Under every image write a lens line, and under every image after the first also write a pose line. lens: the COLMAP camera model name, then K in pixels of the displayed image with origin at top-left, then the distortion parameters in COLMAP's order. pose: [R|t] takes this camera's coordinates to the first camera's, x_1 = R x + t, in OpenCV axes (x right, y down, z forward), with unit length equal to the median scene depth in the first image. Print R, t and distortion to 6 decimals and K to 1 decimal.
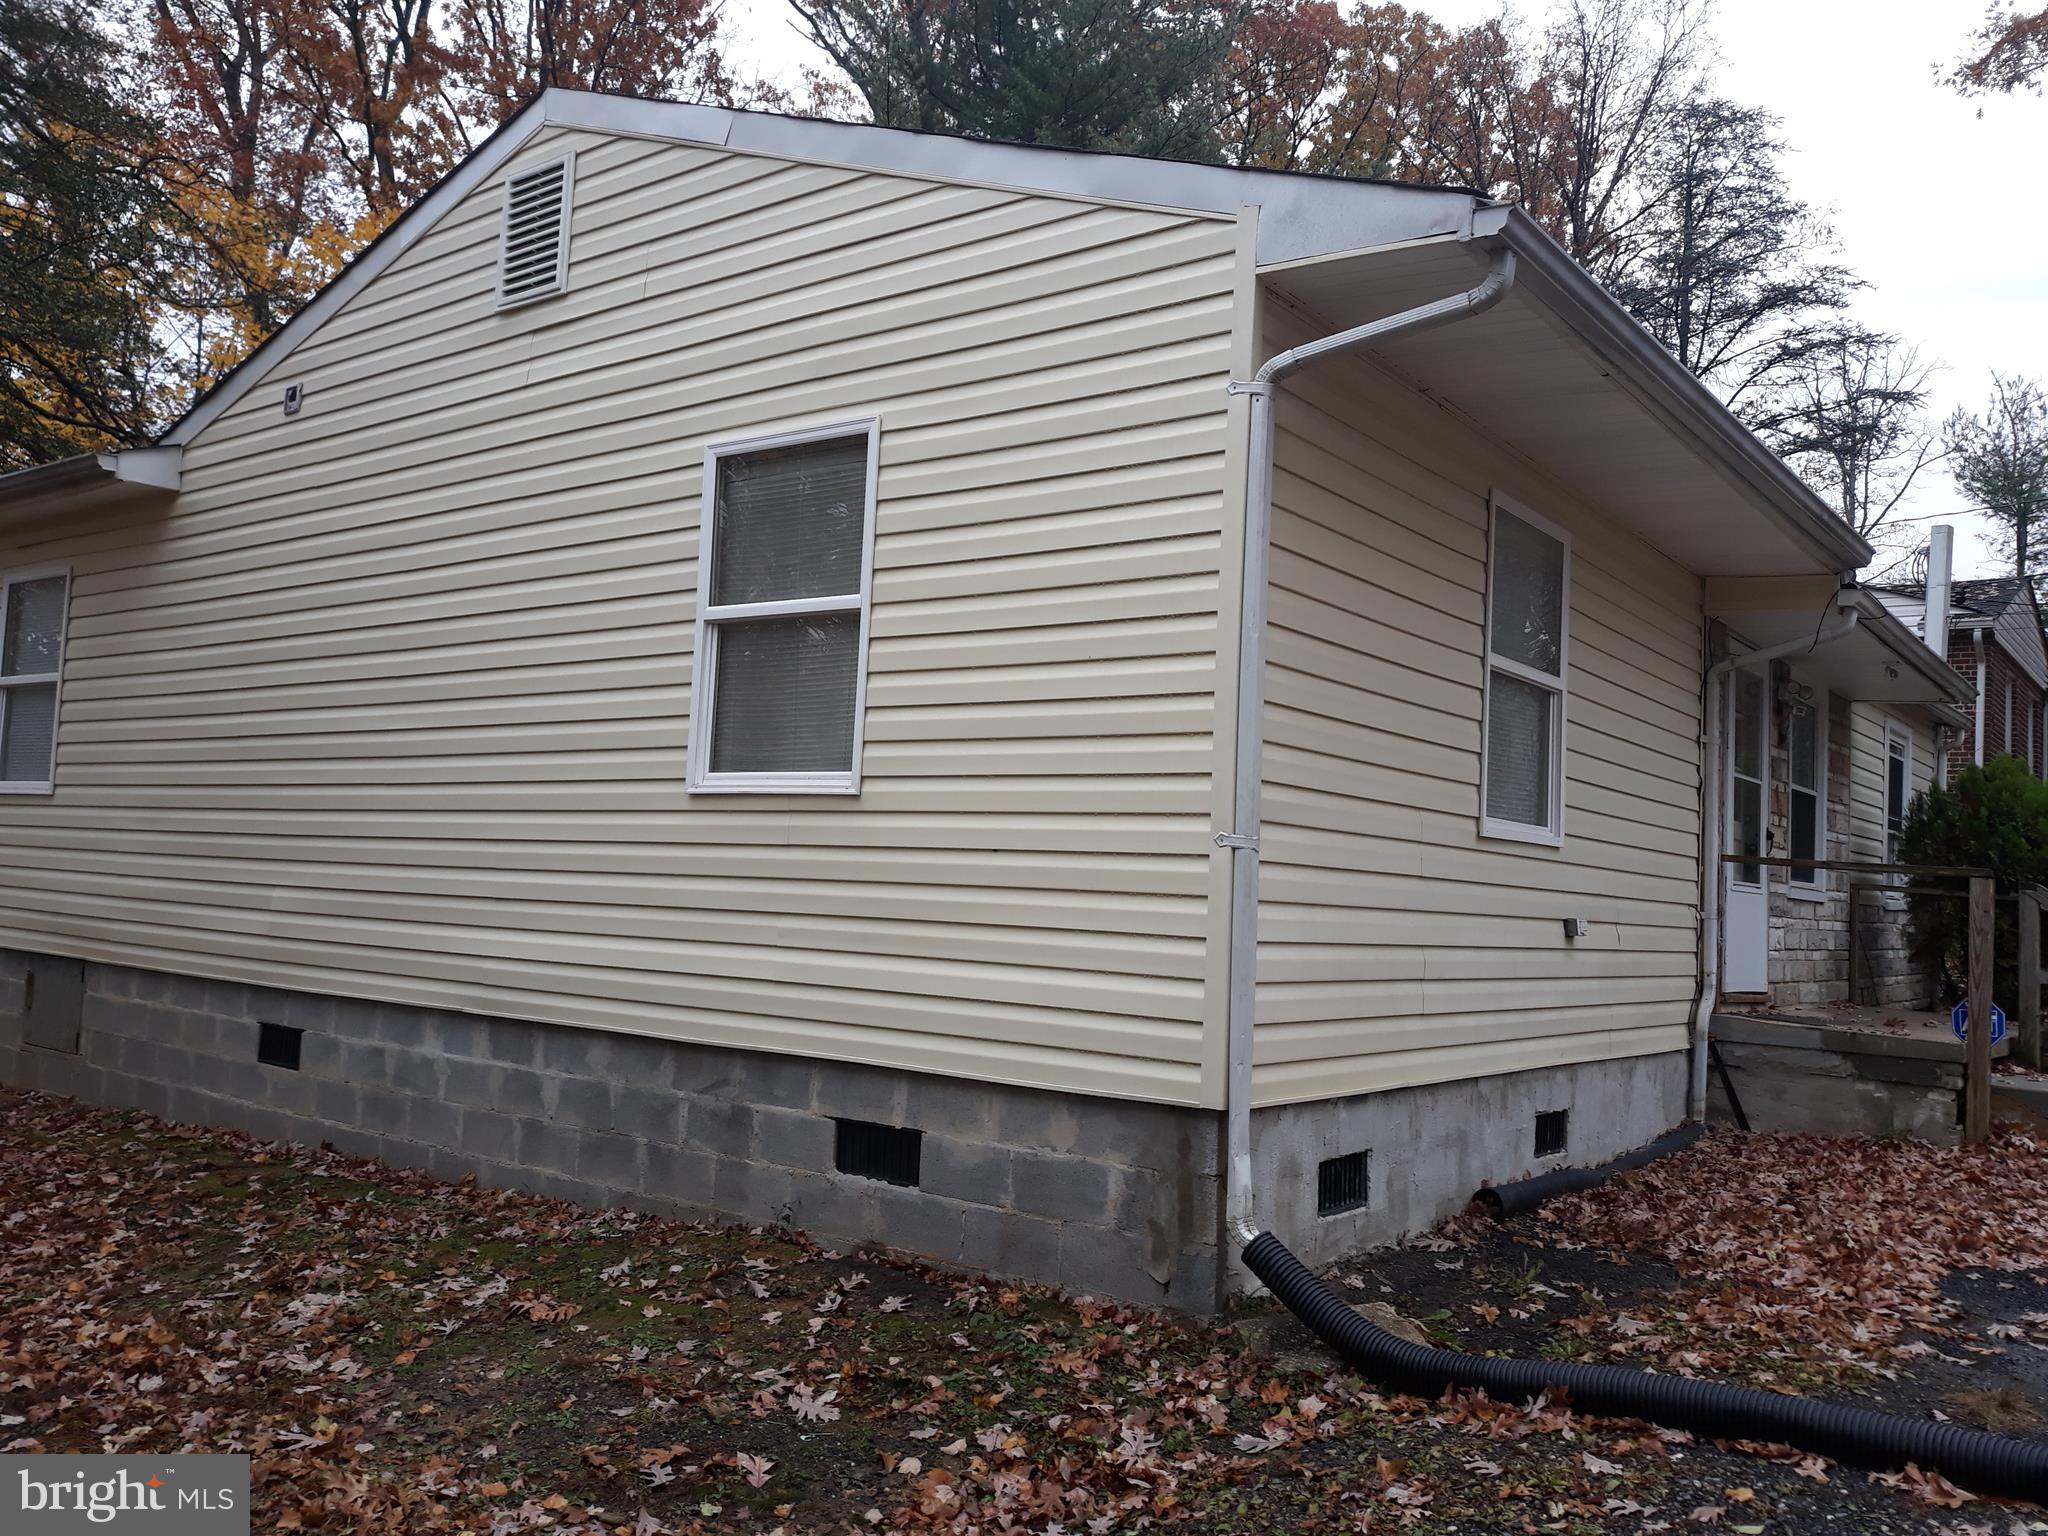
lens RADIAL K [[1669.0, 0, 1020.2], [0, 1669.0, 755.4], [0, 0, 1]] dist [0.103712, -0.251440]
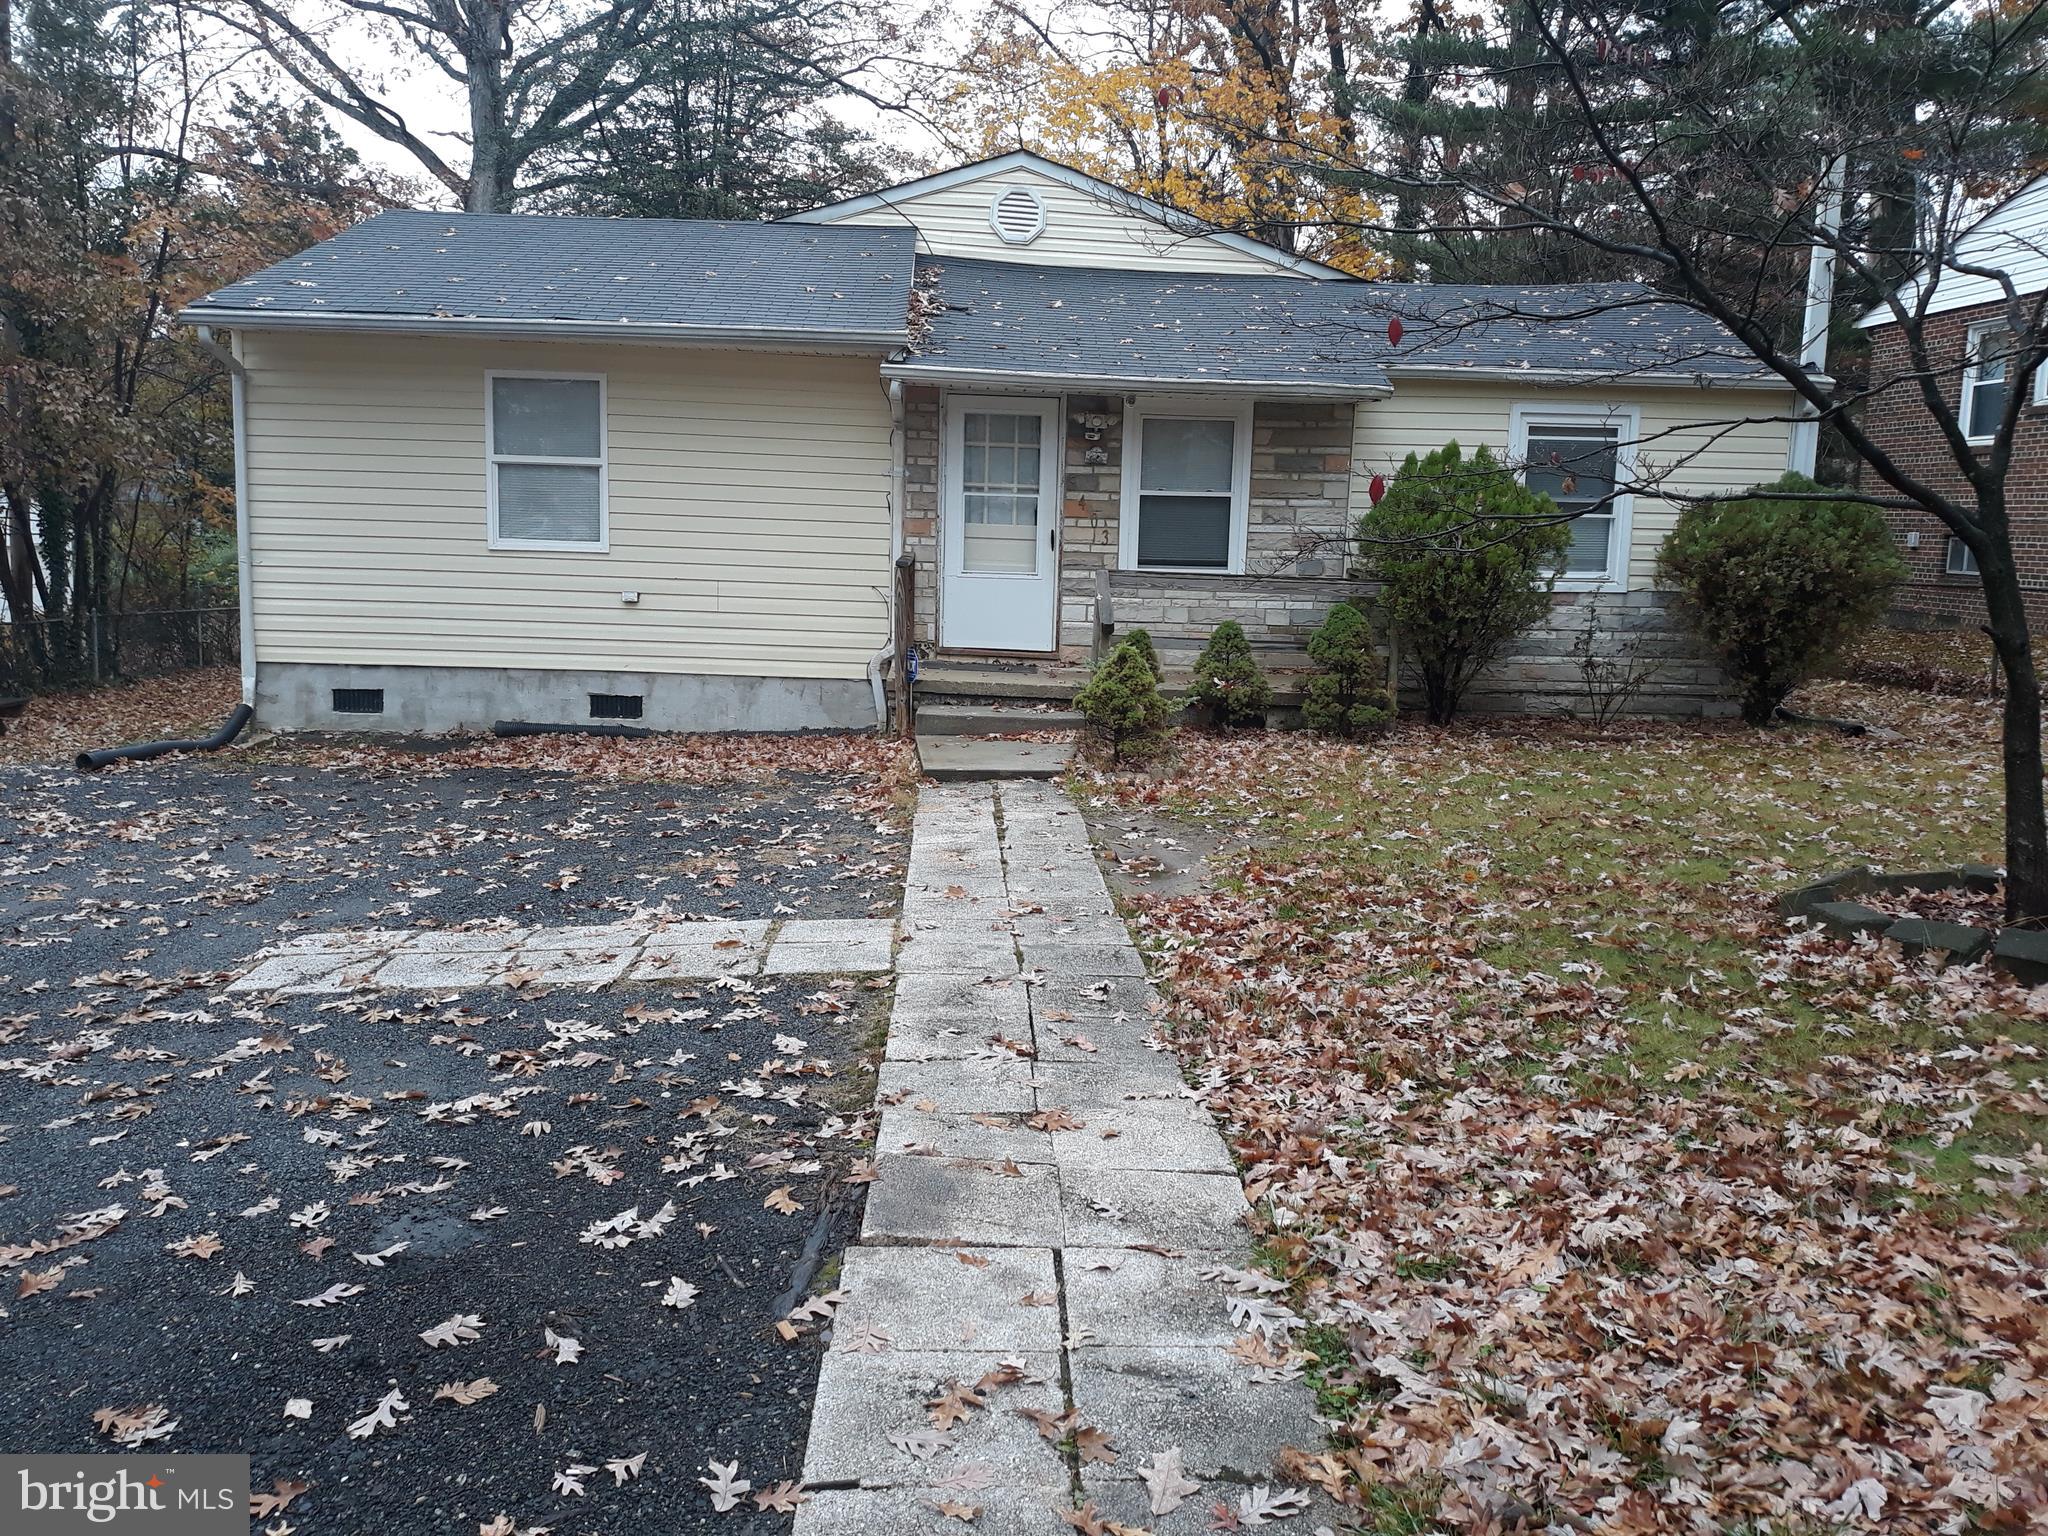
lens RADIAL K [[1716.5, 0, 1021.8], [0, 1716.5, 764.4], [0, 0, 1]] dist [0.107014, -0.113257]
pose [[0.641708, 0.044200, -0.765674, 2.071273], [0.066573, 0.991360, 0.113023, 0.101454], [0.764054, -0.123501, 0.633221, 0.125990]]
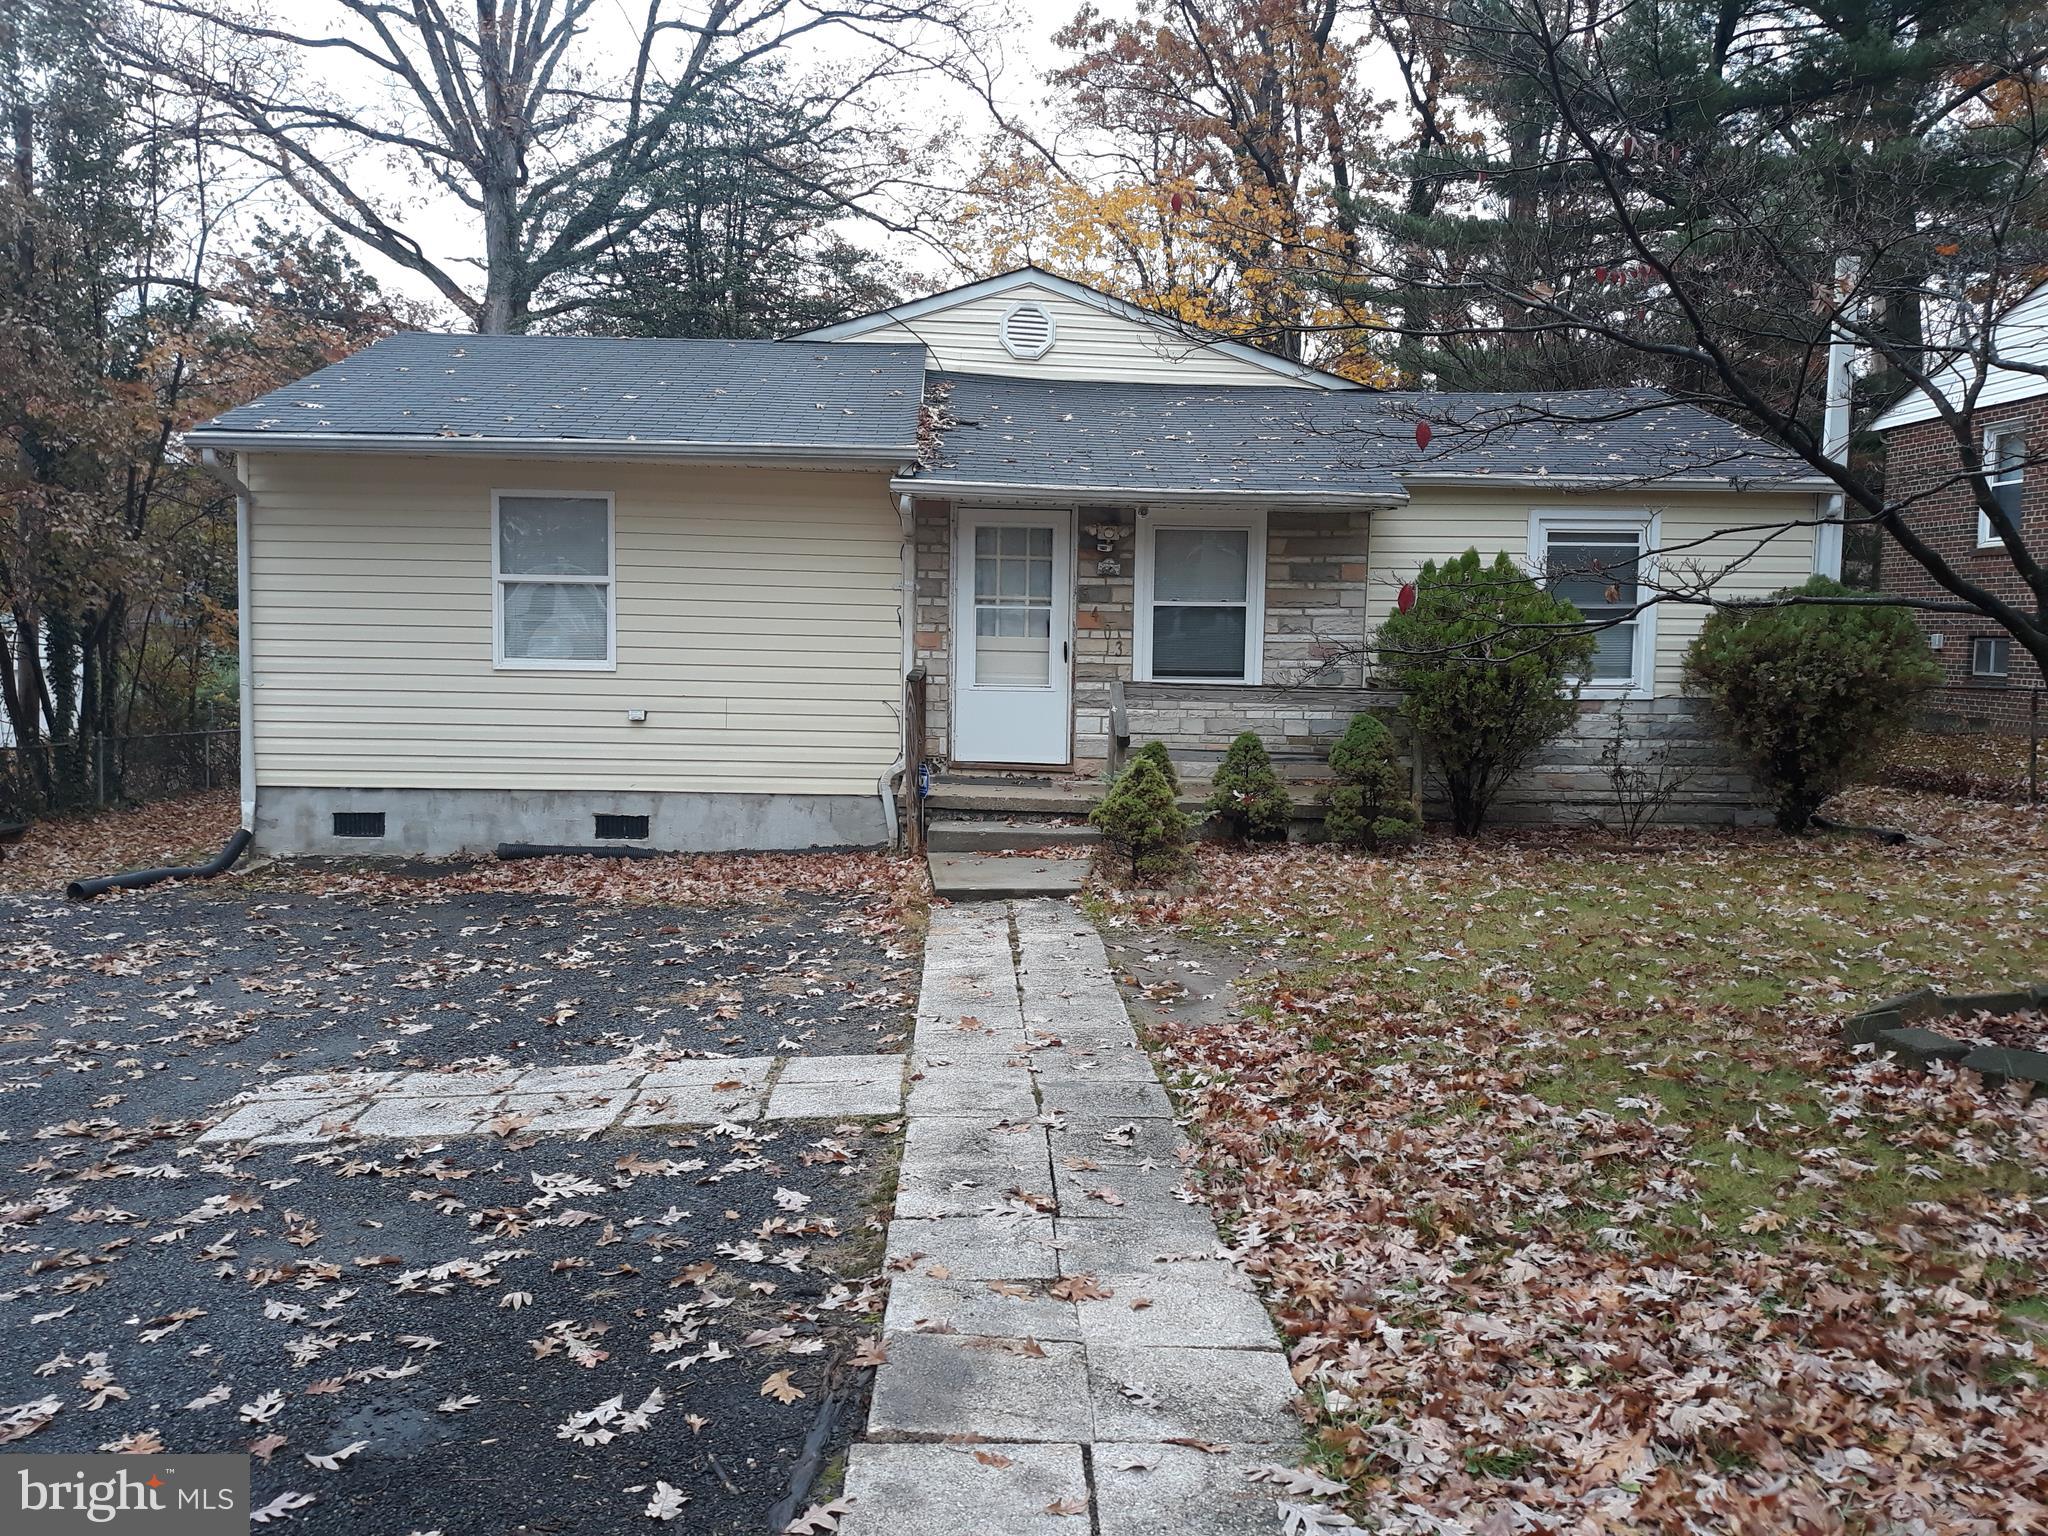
lens RADIAL K [[1627.4, 0, 995.3], [0, 1627.4, 773.4], [0, 0, 1]] dist [0.077848, -0.006362]
pose [[0.625211, -0.000591, -0.780455, 1.948854], [0.076642, 0.995213, 0.060643, 0.090089], [0.776683, -0.097730, 0.622263, 0.221515]]
